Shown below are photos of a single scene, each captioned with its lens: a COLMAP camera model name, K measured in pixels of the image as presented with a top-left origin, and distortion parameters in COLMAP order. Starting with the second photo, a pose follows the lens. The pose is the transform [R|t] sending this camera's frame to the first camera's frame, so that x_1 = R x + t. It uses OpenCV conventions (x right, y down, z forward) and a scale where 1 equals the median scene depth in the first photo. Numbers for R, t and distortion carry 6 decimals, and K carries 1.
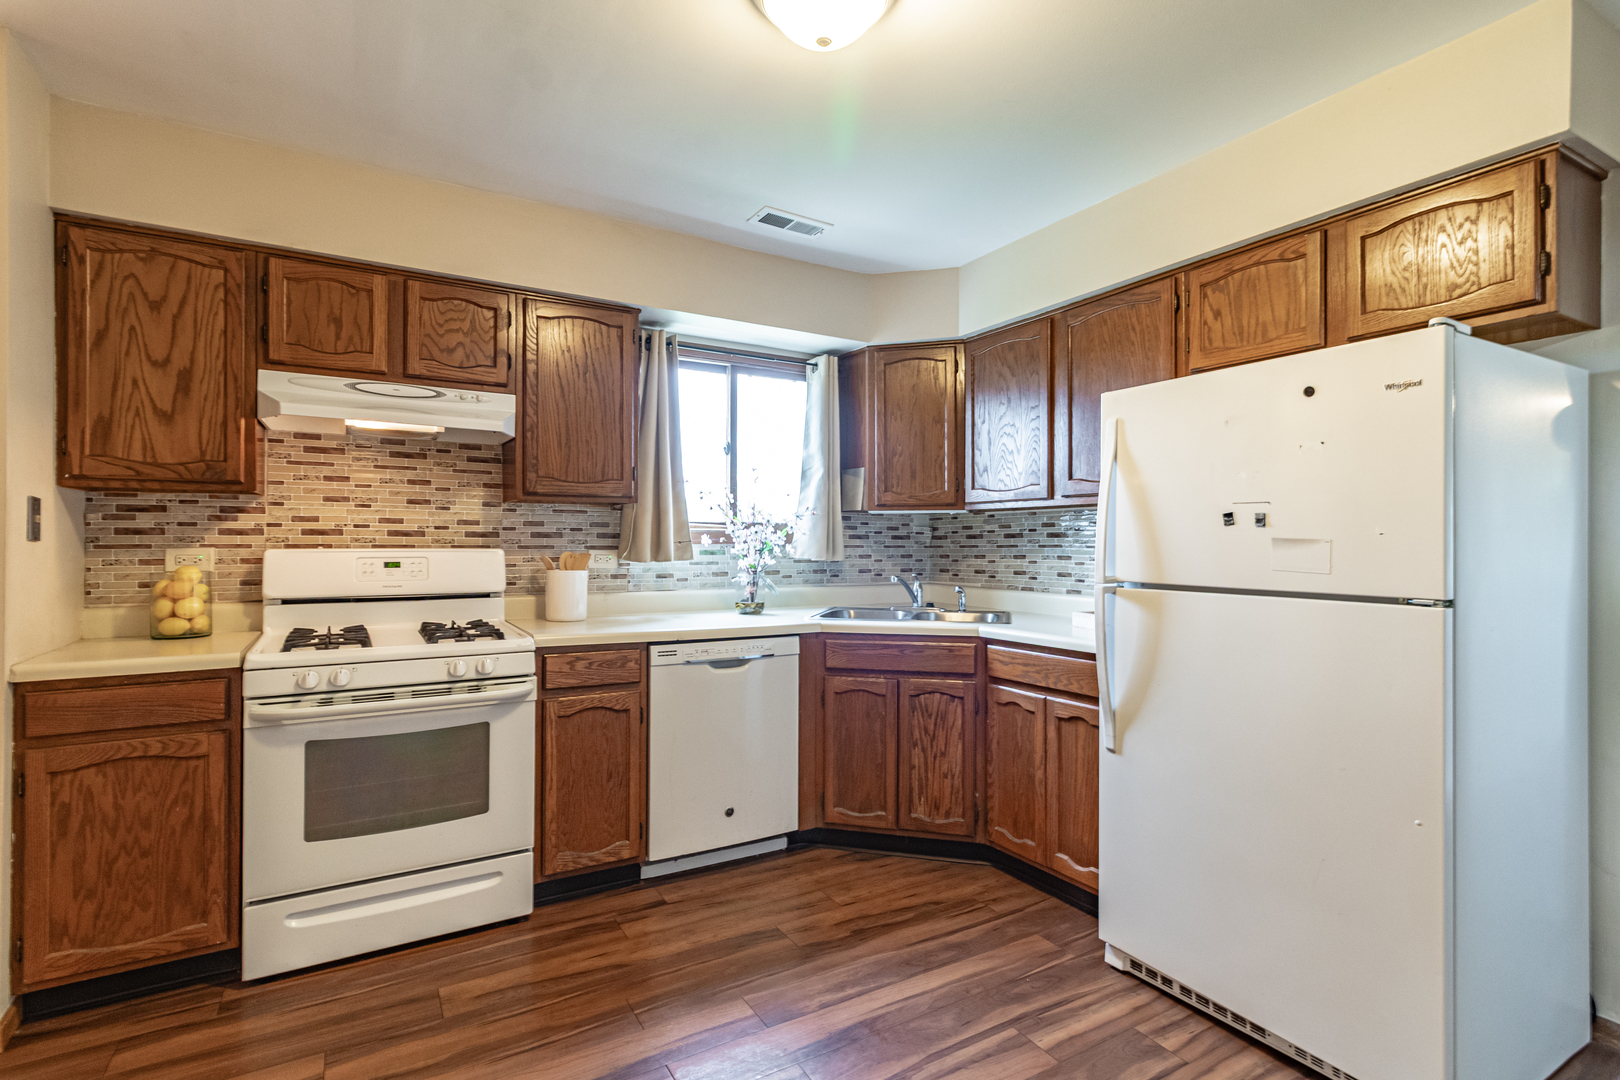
lens RADIAL K [[802.8, 0, 848.4], [0, 802.8, 538.7], [0, 0, 1]] dist [0.001236, 0.000861]
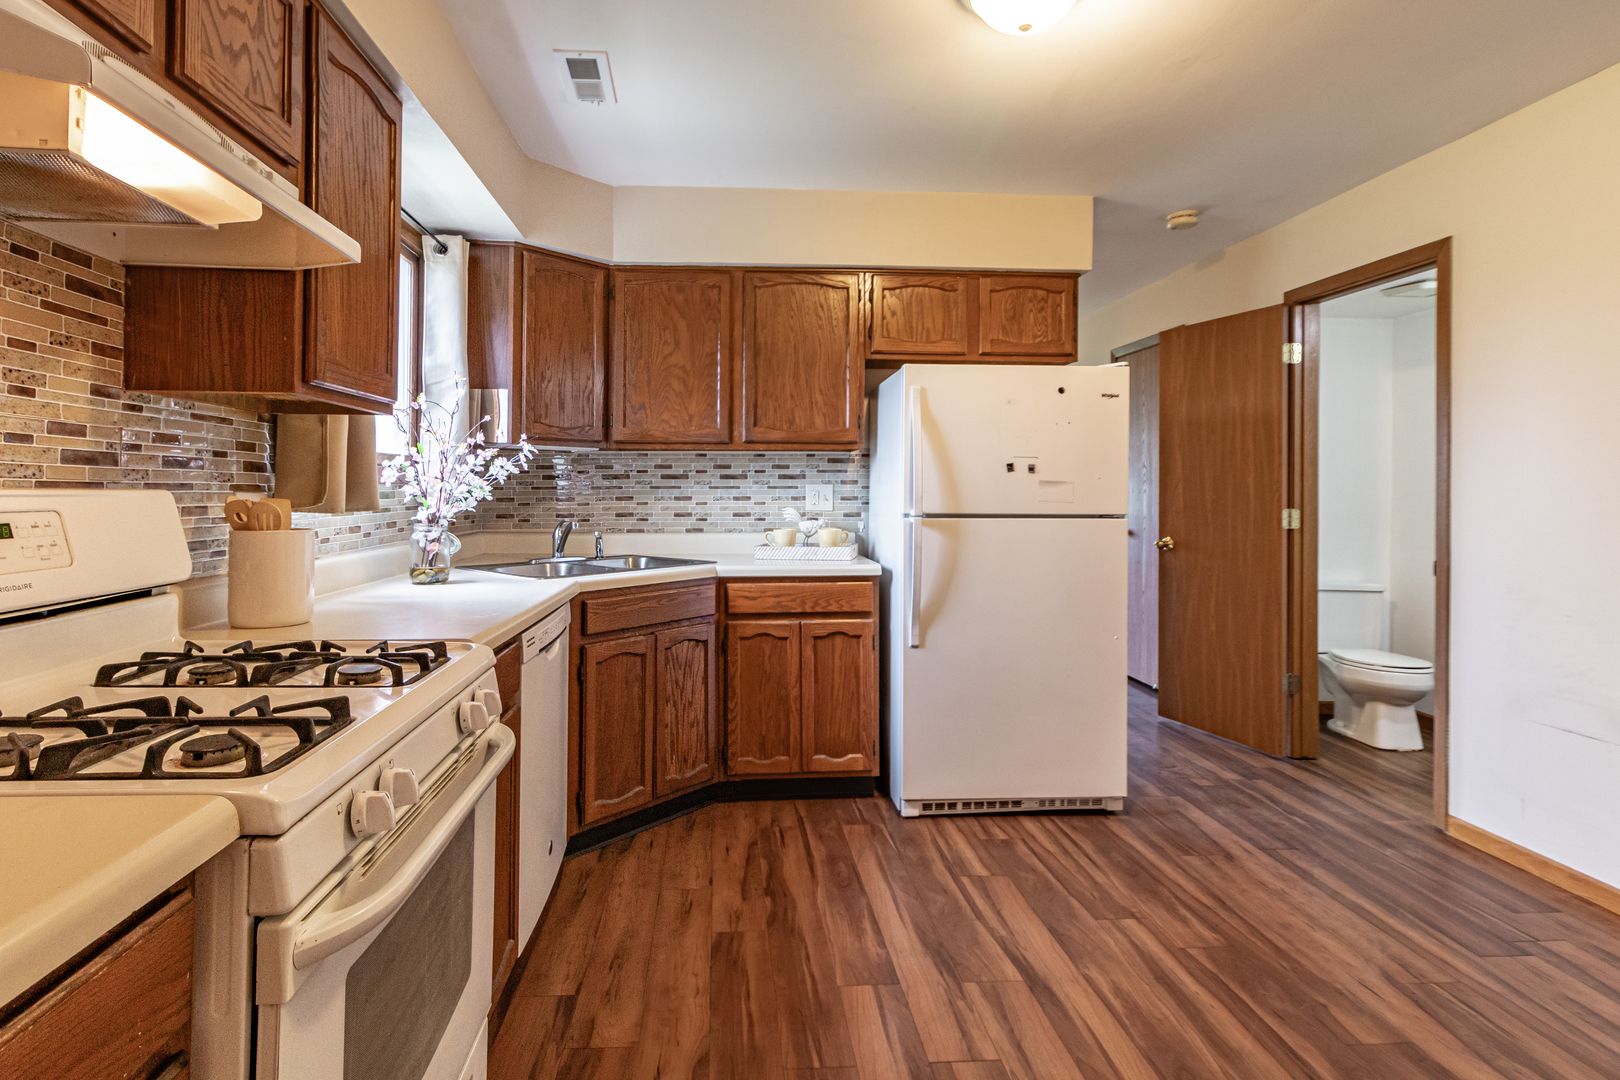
lens RADIAL K [[800.2, 0, 799.3], [0, 800.2, 488.5], [0, 0, 1]] dist [0.000317, 0.000125]
pose [[0.448887, -0.000141, 0.893589, -0.738781], [-0.005280, 0.999982, 0.002810, 0.008888], [-0.893573, -0.005980, 0.448878, 0.495919]]
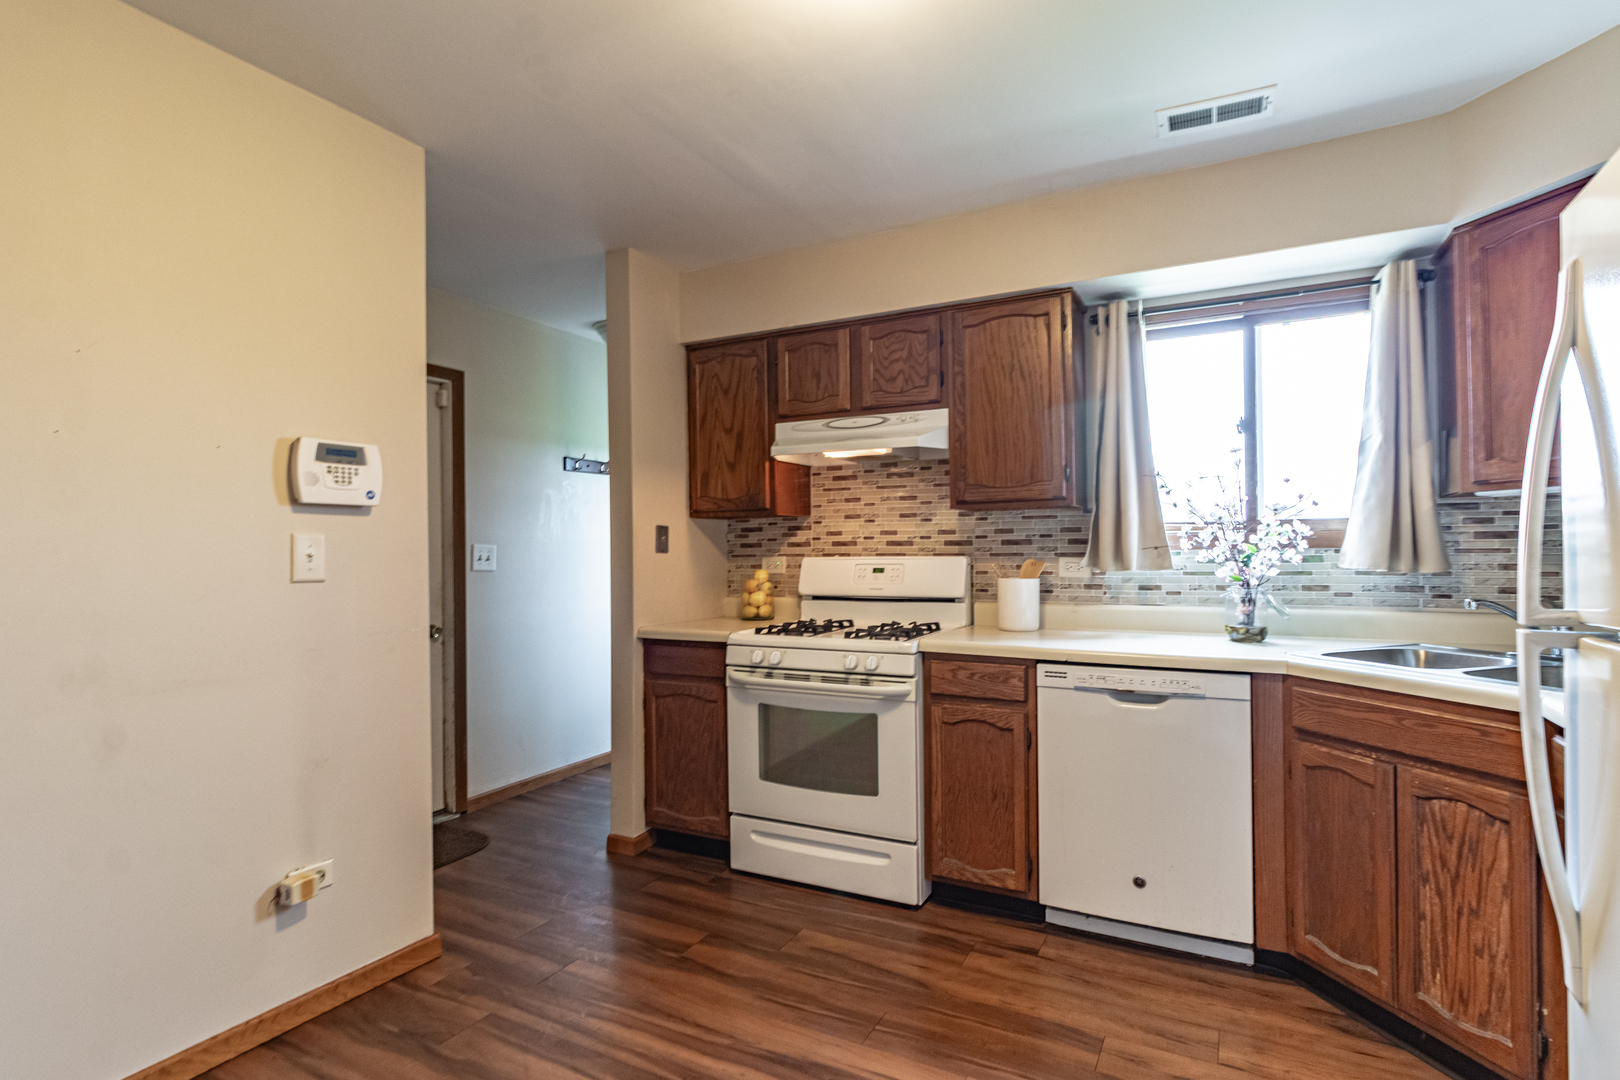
lens RADIAL K [[819.3, 0, 825.2], [0, 819.3, 551.0], [0, 0, 1]] dist [0.001207, 0.000723]
pose [[0.497779, -0.009279, -0.867254, 0.432590], [0.014529, 0.999892, -0.002359, 0.005925], [0.867182, -0.011426, 0.497860, 0.338010]]
